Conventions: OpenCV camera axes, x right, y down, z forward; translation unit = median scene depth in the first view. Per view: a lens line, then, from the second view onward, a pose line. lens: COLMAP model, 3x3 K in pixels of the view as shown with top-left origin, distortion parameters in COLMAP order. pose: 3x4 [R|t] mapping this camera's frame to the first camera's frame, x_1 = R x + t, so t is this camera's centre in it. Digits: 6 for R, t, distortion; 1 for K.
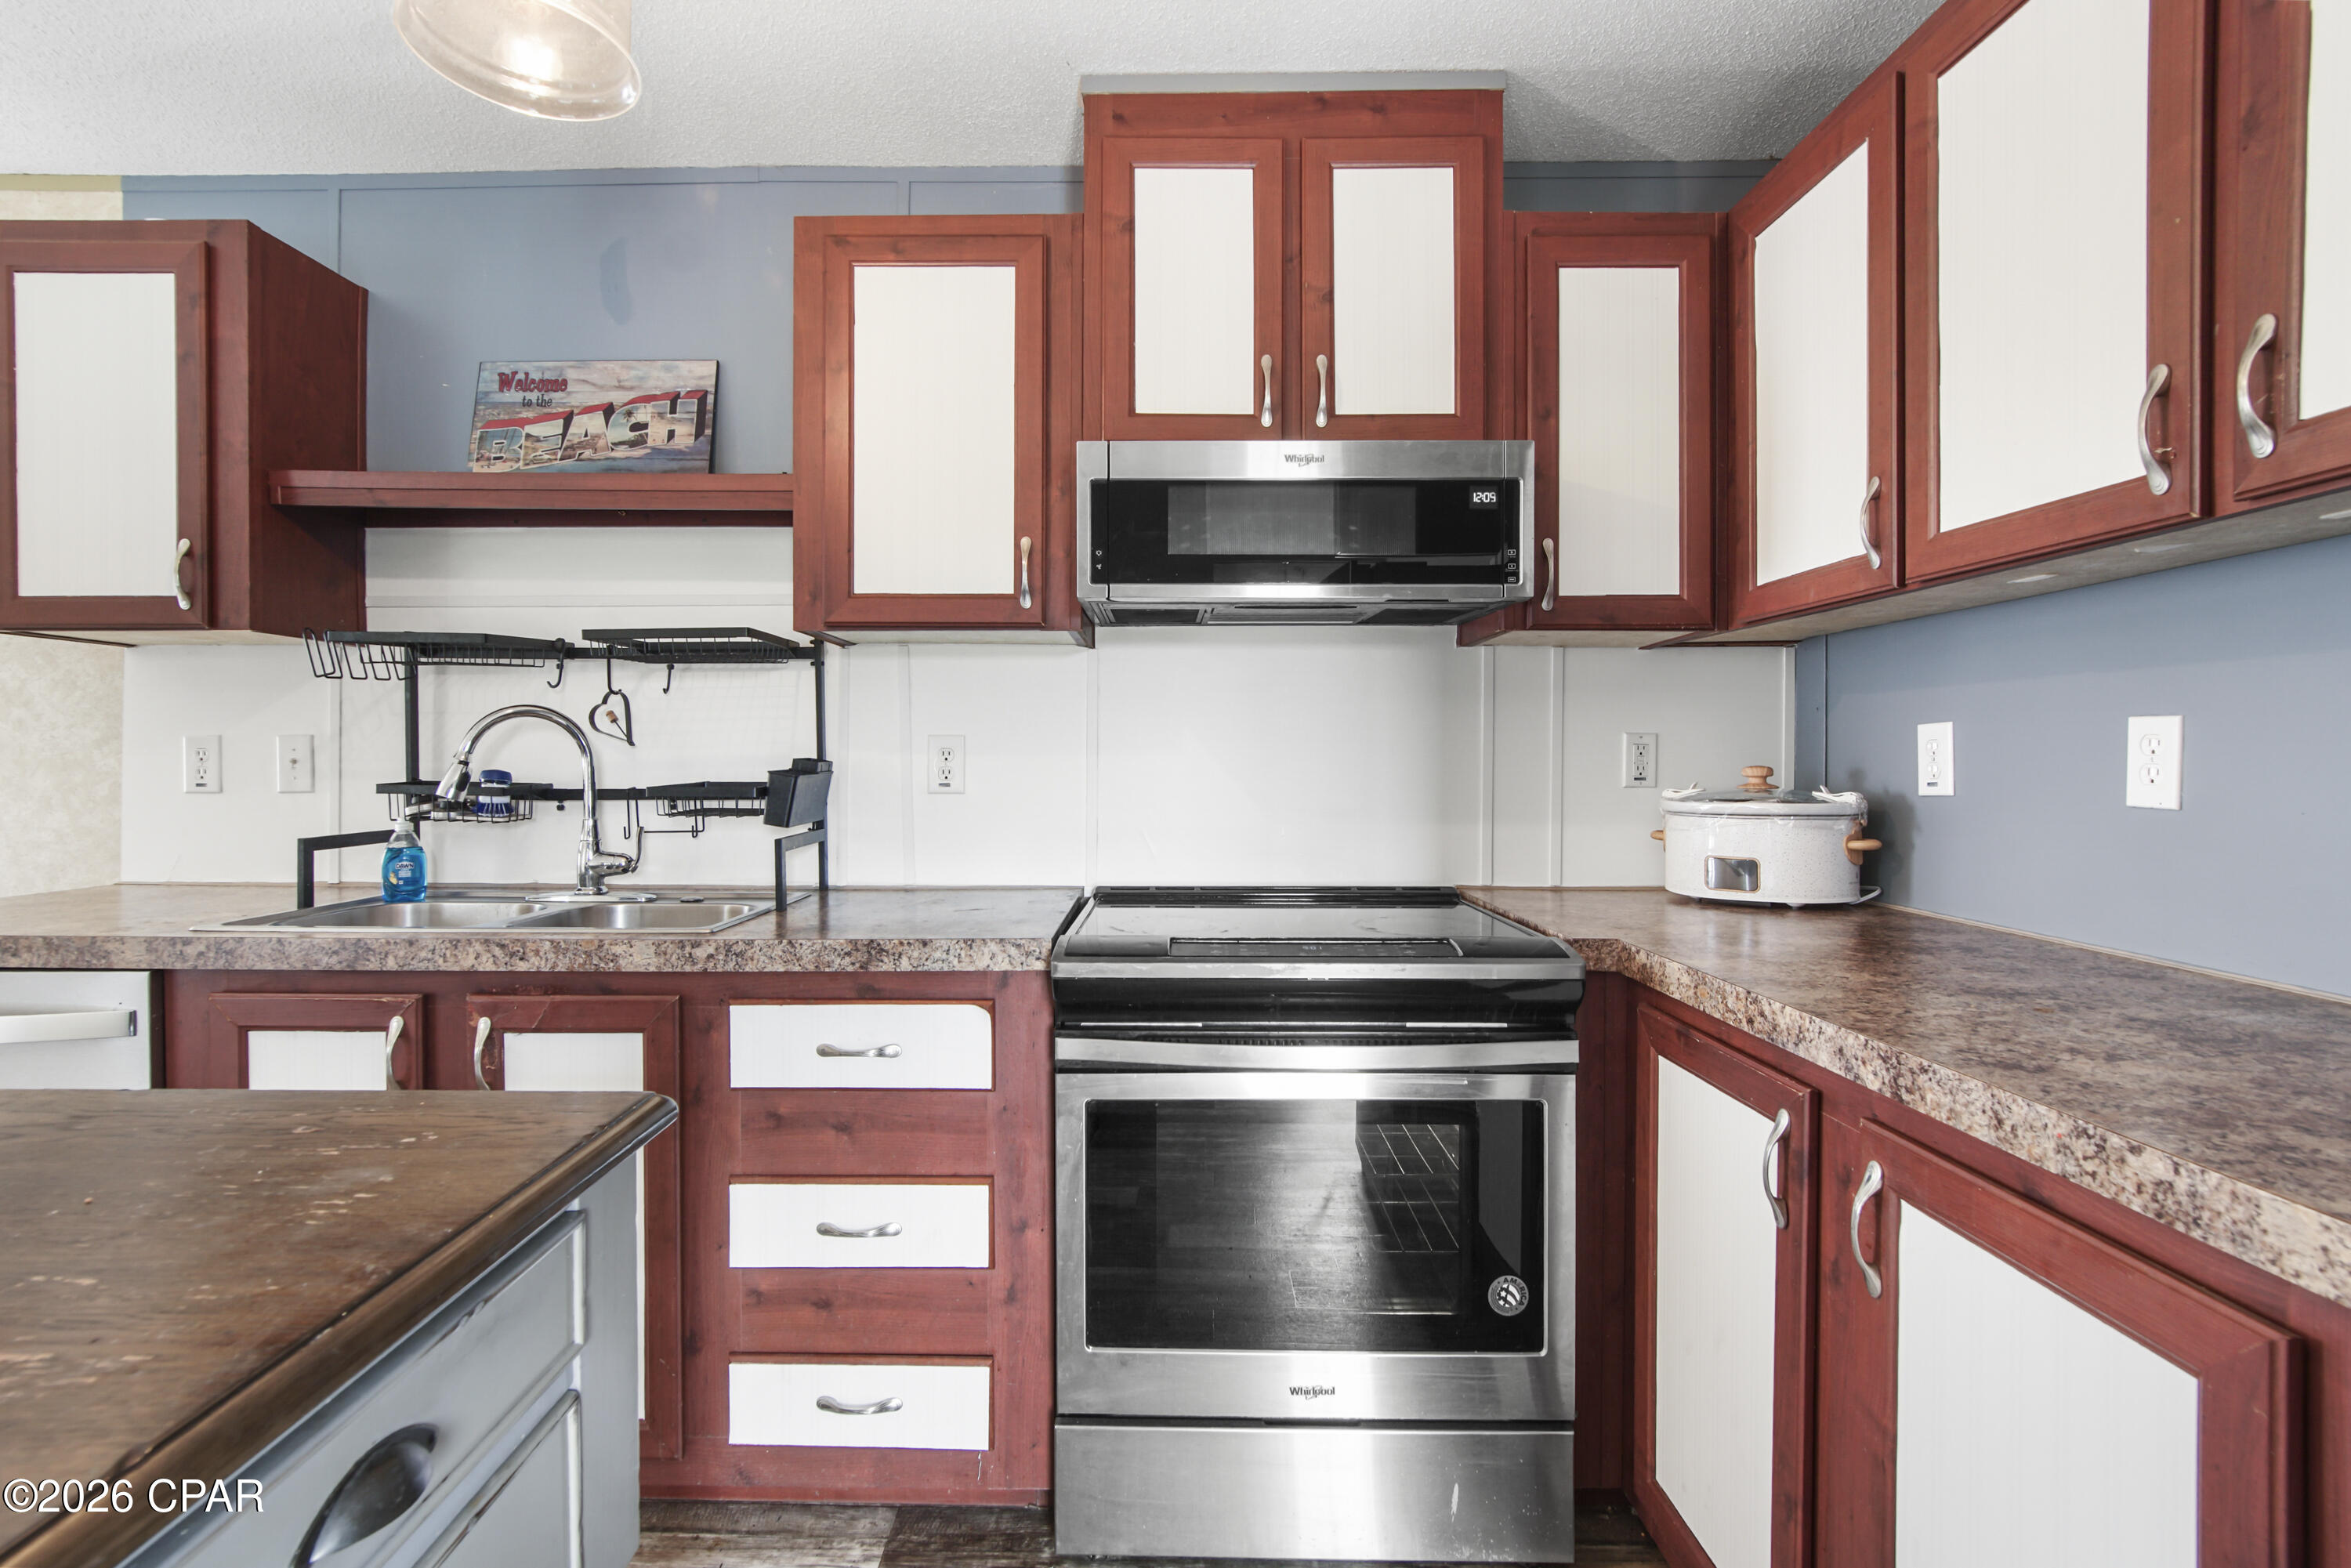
lens RADIAL K [[1071.3, 0, 1142.3], [0, 1071.3, 768.7], [0, 0, 1]] dist [-0.008239, 0.001122]
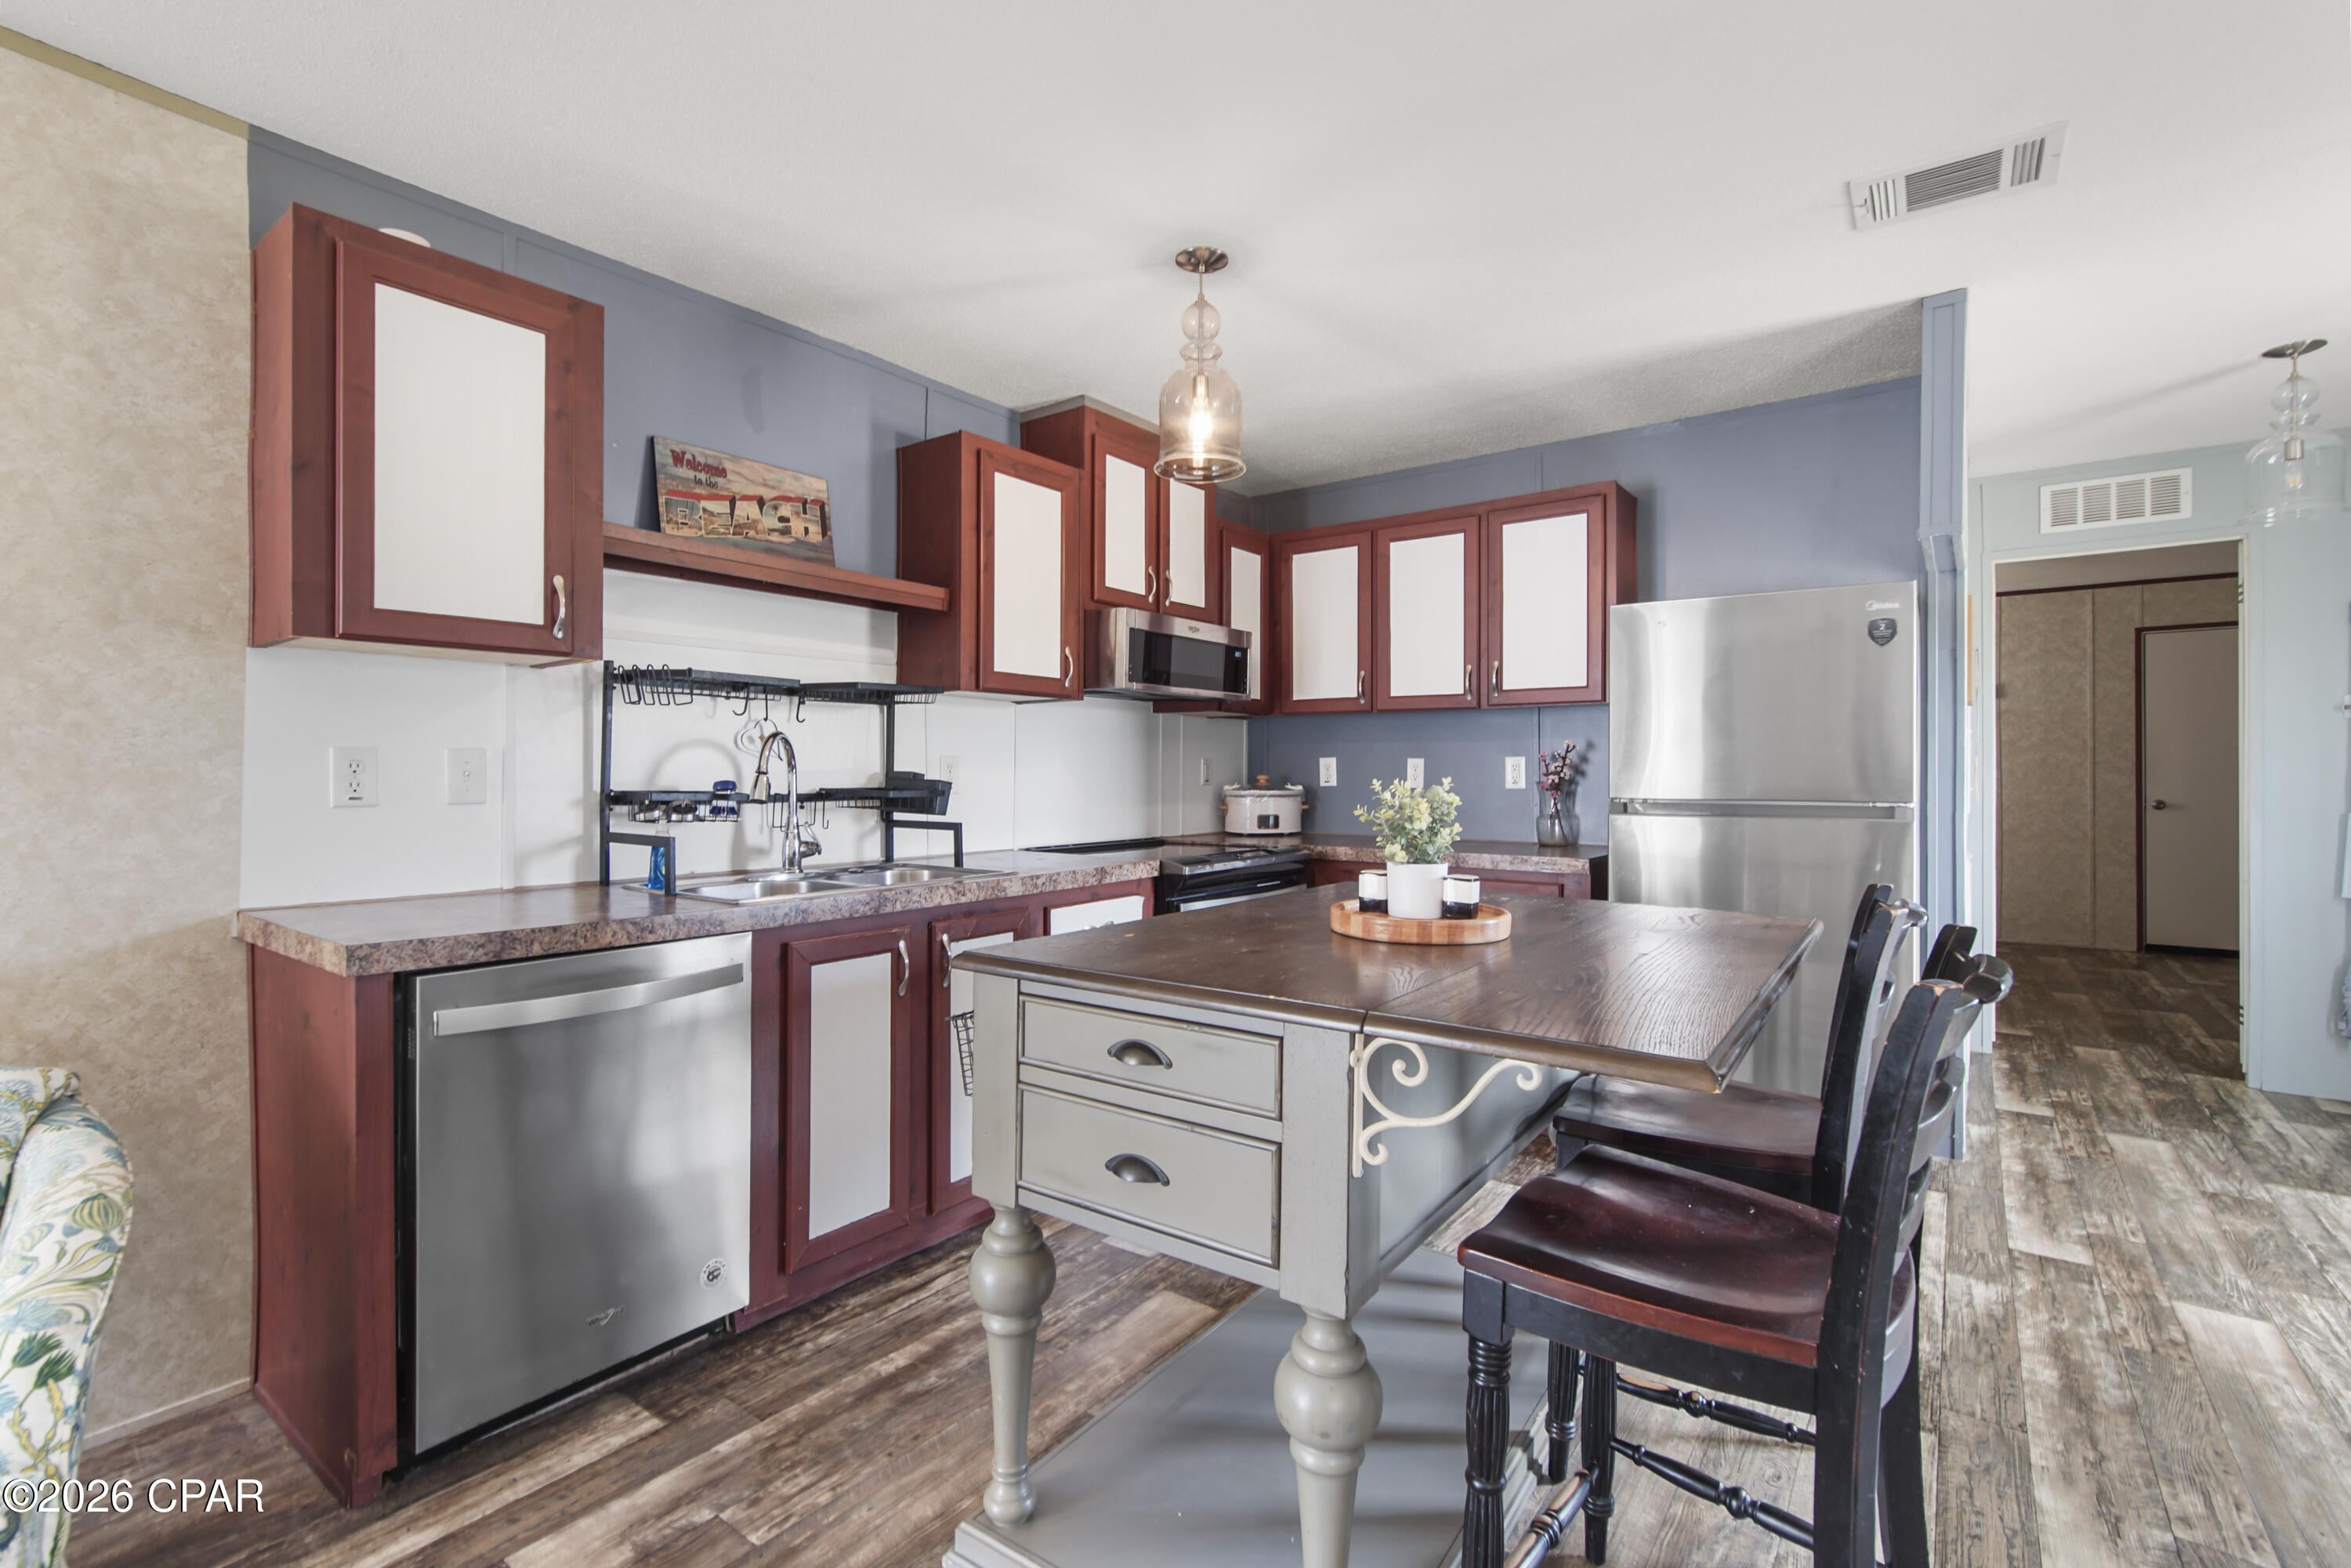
lens RADIAL K [[1044.4, 0, 1160.9], [0, 1044.4, 770.3], [0, 0, 1]] dist [-0.016983, 0.009267]
pose [[0.598840, 0.000401, 0.800868, -1.281134], [0.004234, 0.999984, -0.003666, -0.003885], [-0.800857, 0.005586, 0.598829, -0.148216]]
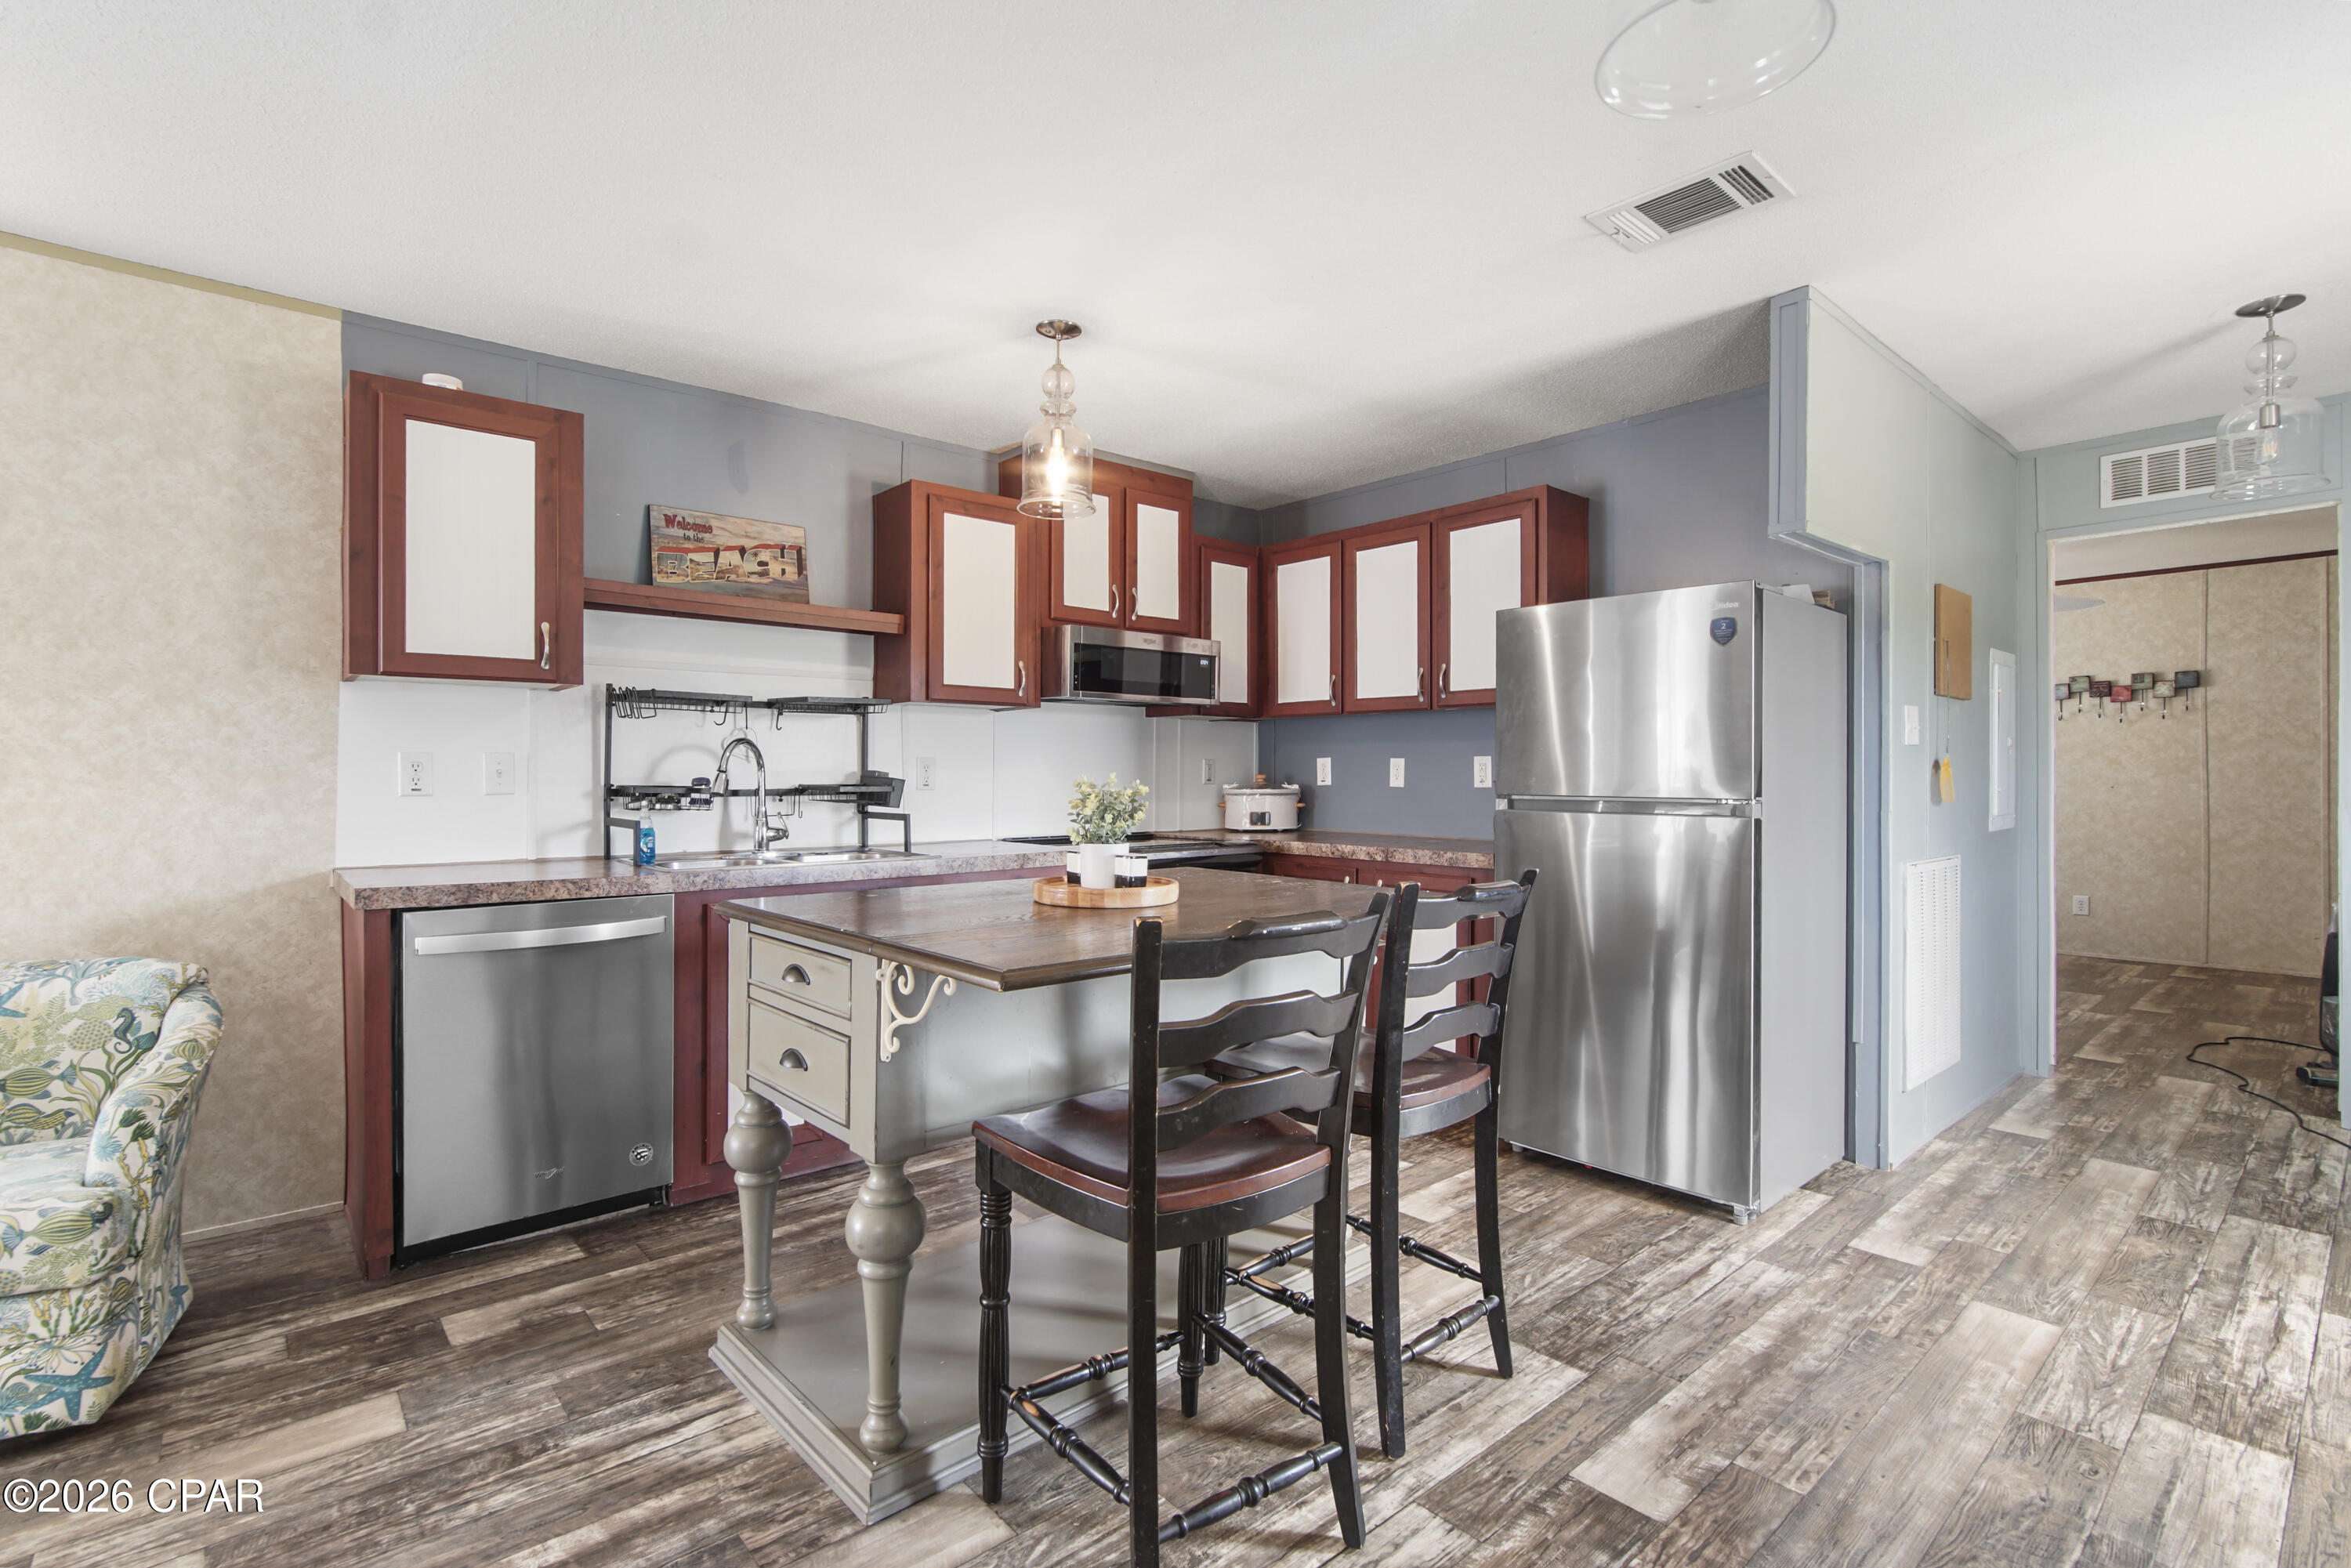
lens RADIAL K [[1072.2, 0, 1158.9], [0, 1072.2, 773.2], [0, 0, 1]] dist [-0.014026, 0.007052]
pose [[0.751893, -0.000400, 0.659285, -1.136476], [0.004569, 0.999979, -0.004604, 0.005287], [-0.659270, 0.006474, 0.751879, -0.629356]]
